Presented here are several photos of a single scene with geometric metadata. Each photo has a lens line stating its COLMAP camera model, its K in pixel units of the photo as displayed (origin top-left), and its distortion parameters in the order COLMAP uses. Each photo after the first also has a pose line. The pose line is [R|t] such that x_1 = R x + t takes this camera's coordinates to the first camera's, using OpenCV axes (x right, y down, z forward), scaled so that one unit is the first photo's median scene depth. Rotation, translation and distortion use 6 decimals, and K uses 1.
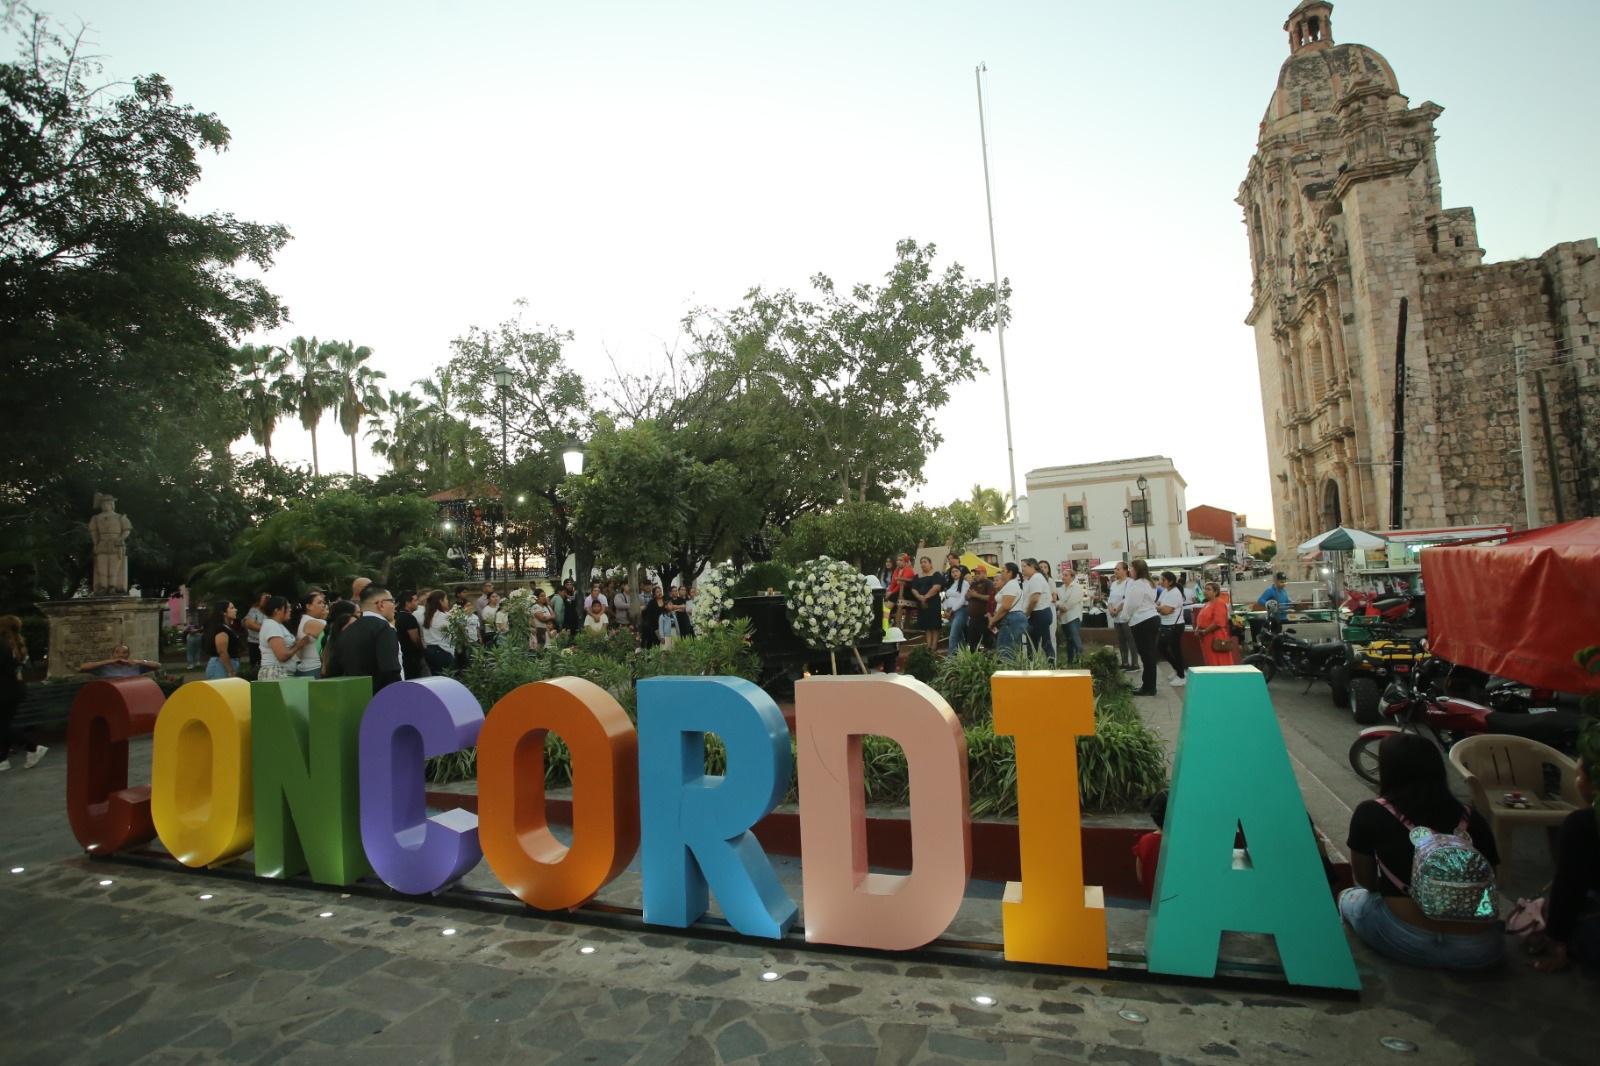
lens RADIAL K [[813.4, 0, 793.5], [0, 813.4, 518.0], [0, 0, 1]] dist [-0.062205, 0.028800]
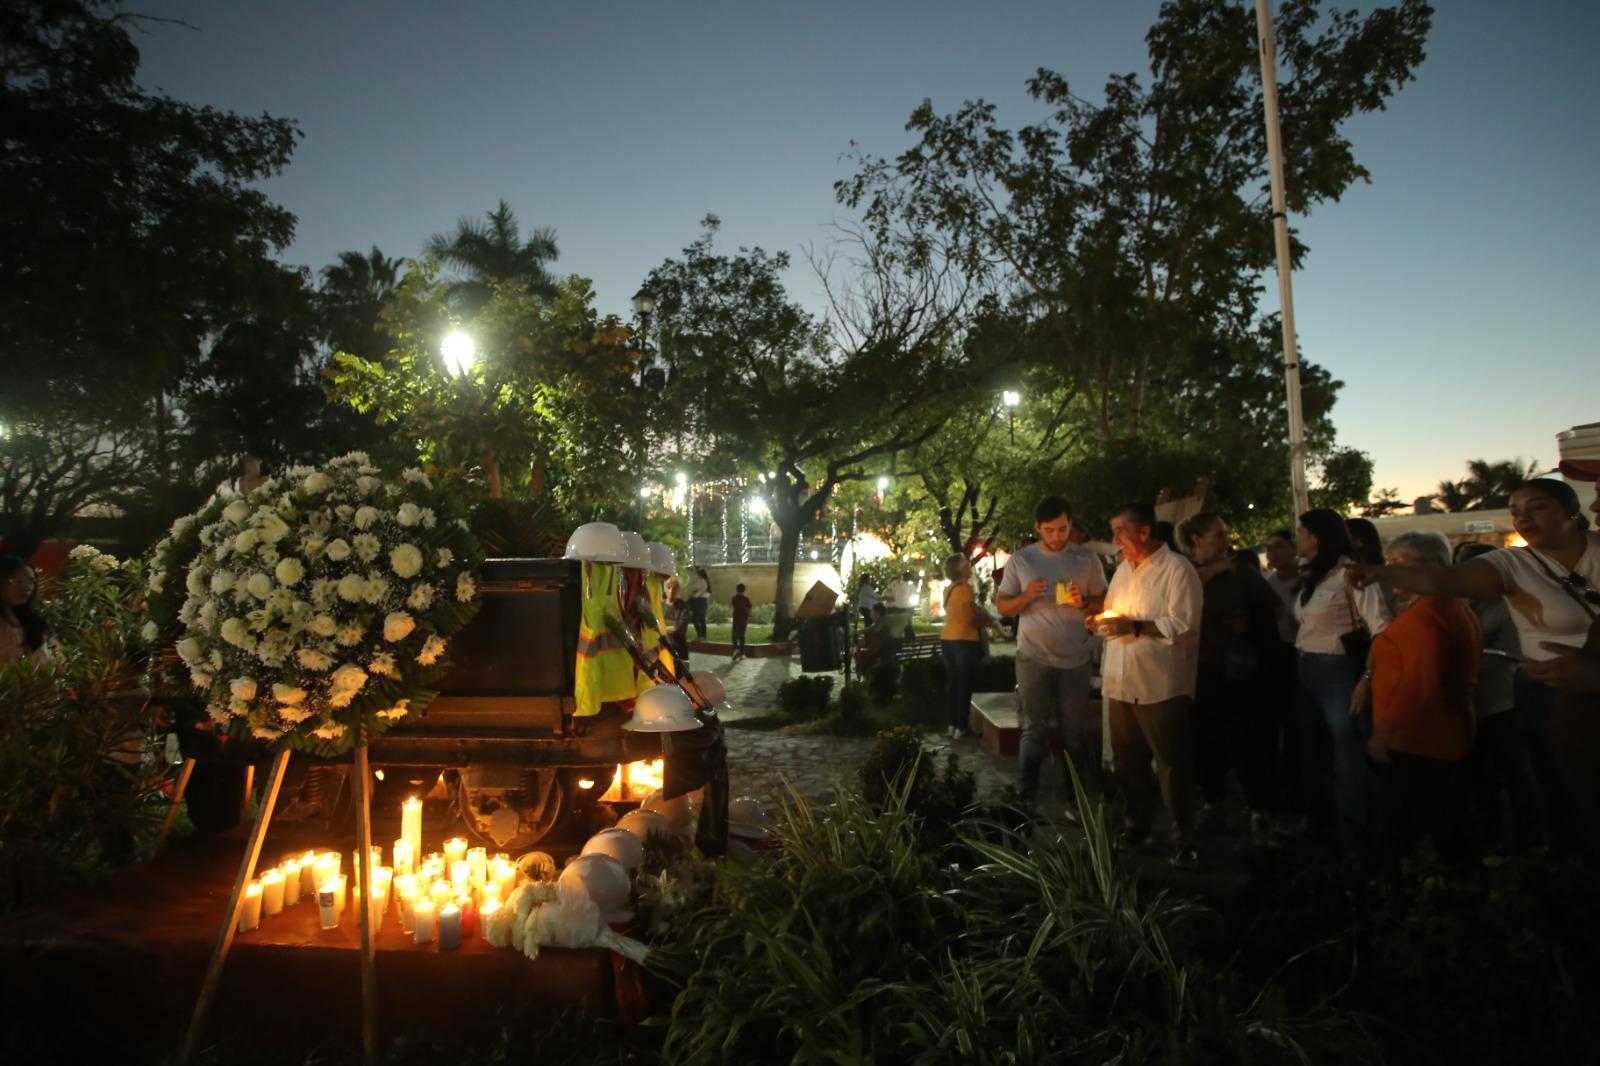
lens RADIAL K [[813.4, 0, 793.5], [0, 813.4, 518.0], [0, 0, 1]] dist [-0.062205, 0.028800]
pose [[0.875787, 0.001073, -0.482696, 0.090616], [0.003036, 0.999966, 0.007730, 0.018745], [0.482688, -0.008235, 0.875754, 0.210914]]
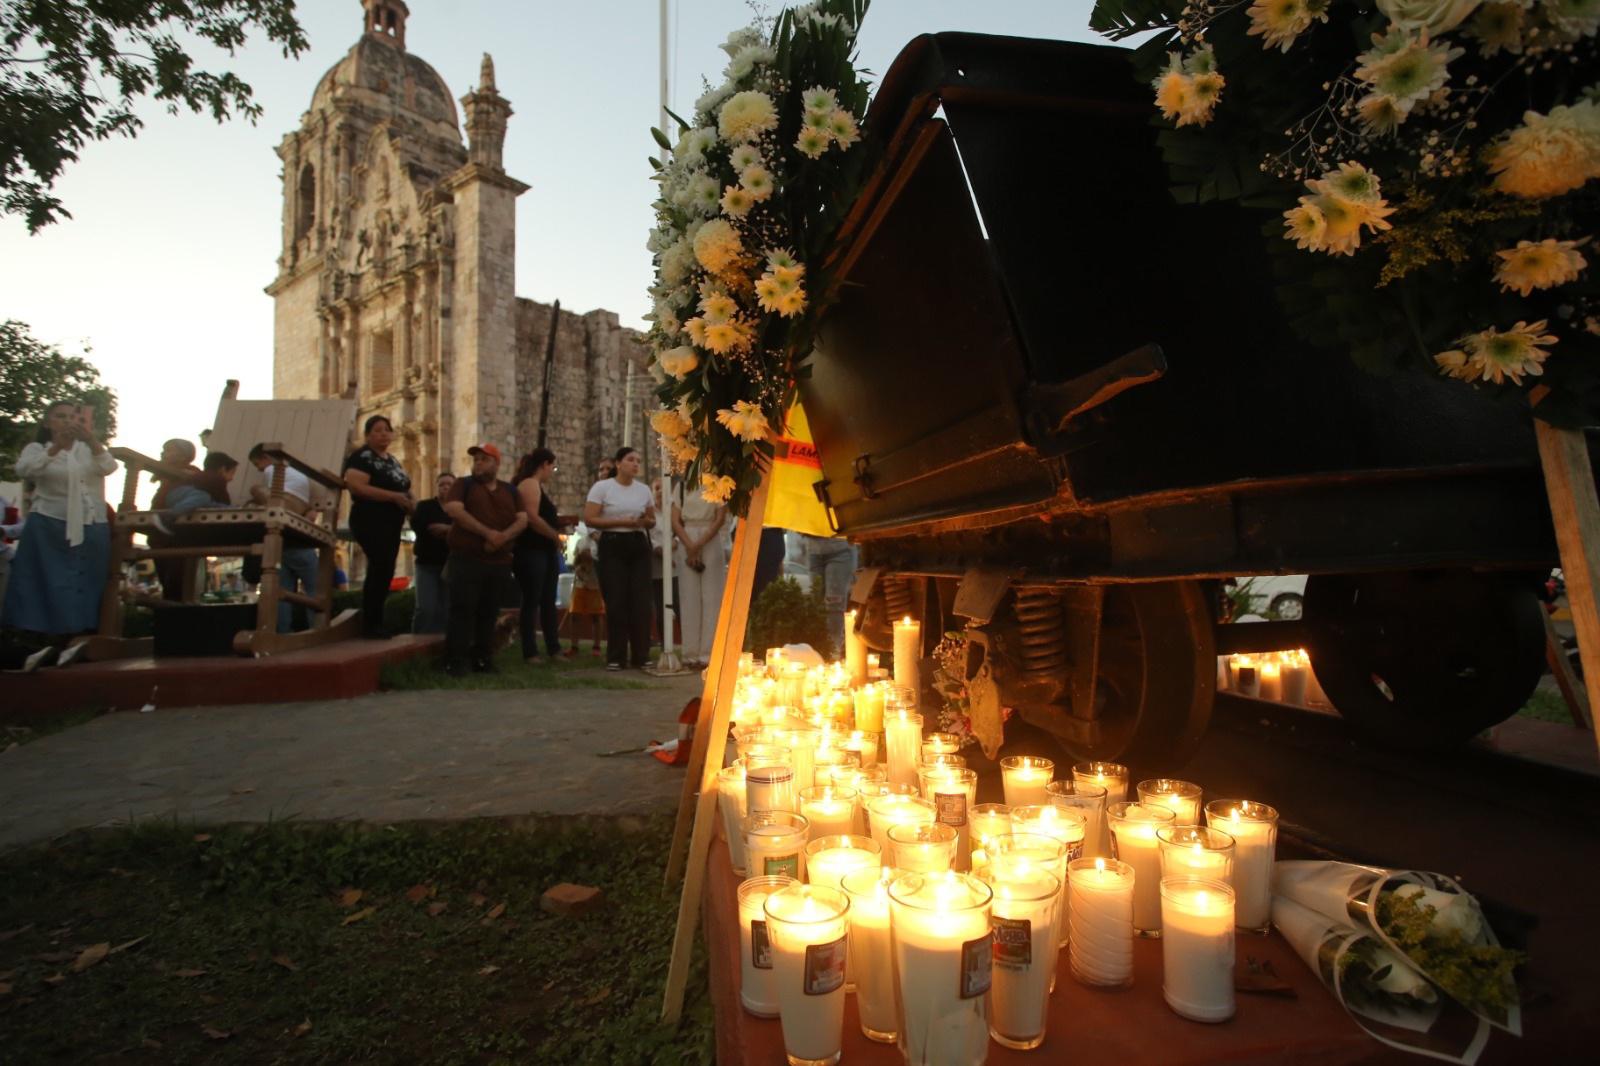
lens RADIAL K [[801.9, 0, 797.0], [0, 801.9, 513.6], [0, 0, 1]] dist [-0.057728, 0.026164]
pose [[0.288058, 0.109162, 0.951371, -0.054933], [-0.061838, 0.993528, -0.095276, 0.051279], [-0.955614, -0.031386, 0.292944, 0.292080]]
